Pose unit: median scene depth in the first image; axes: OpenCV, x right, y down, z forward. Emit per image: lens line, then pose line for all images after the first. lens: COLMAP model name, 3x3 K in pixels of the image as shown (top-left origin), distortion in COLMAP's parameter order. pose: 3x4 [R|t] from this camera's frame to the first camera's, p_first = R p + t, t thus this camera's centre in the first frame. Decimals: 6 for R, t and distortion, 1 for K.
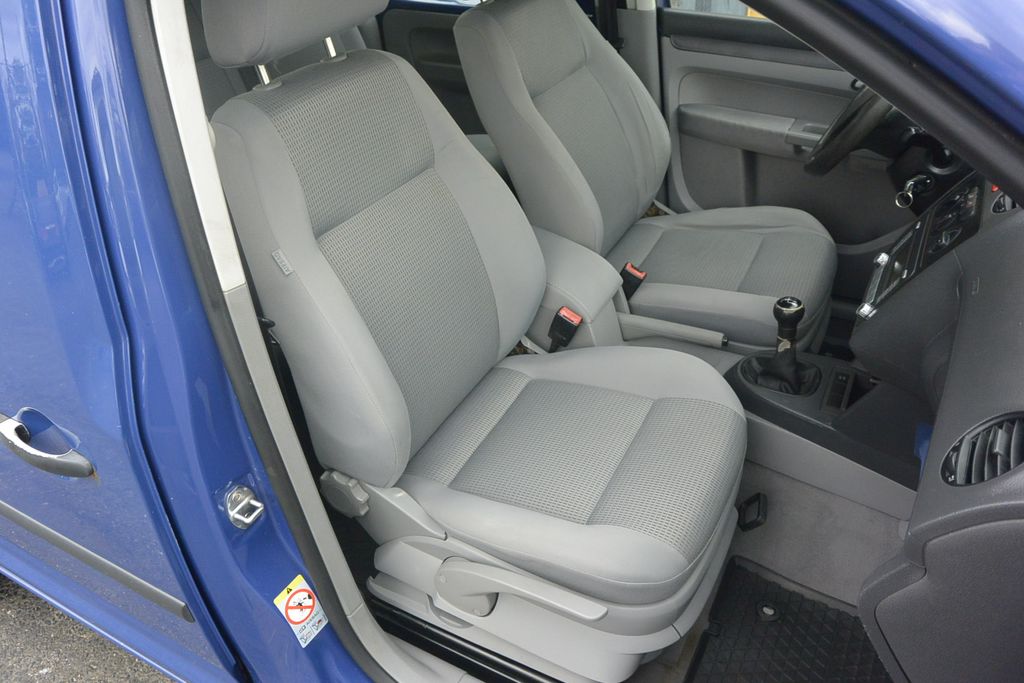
lens RADIAL K [[785.1, 0, 515.1], [0, 785.1, 343.1], [0, 0, 1]] dist [-0.008425, 0.020739]
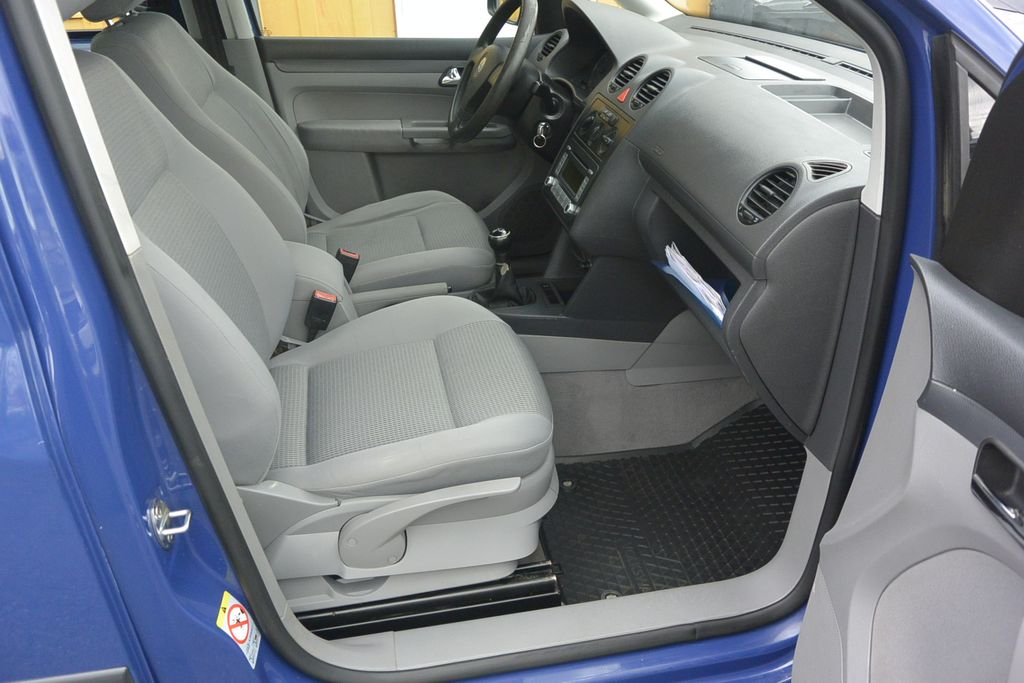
lens RADIAL K [[785.1, 0, 516.6], [0, 785.1, 338.9], [0, 0, 1]] dist [-0.008425, 0.020739]
pose [[0.765251, -0.276342, 0.581400, -0.384004], [0.344170, 0.938883, -0.006748, 0.121756], [-0.544002, 0.205264, 0.813590, 0.029209]]
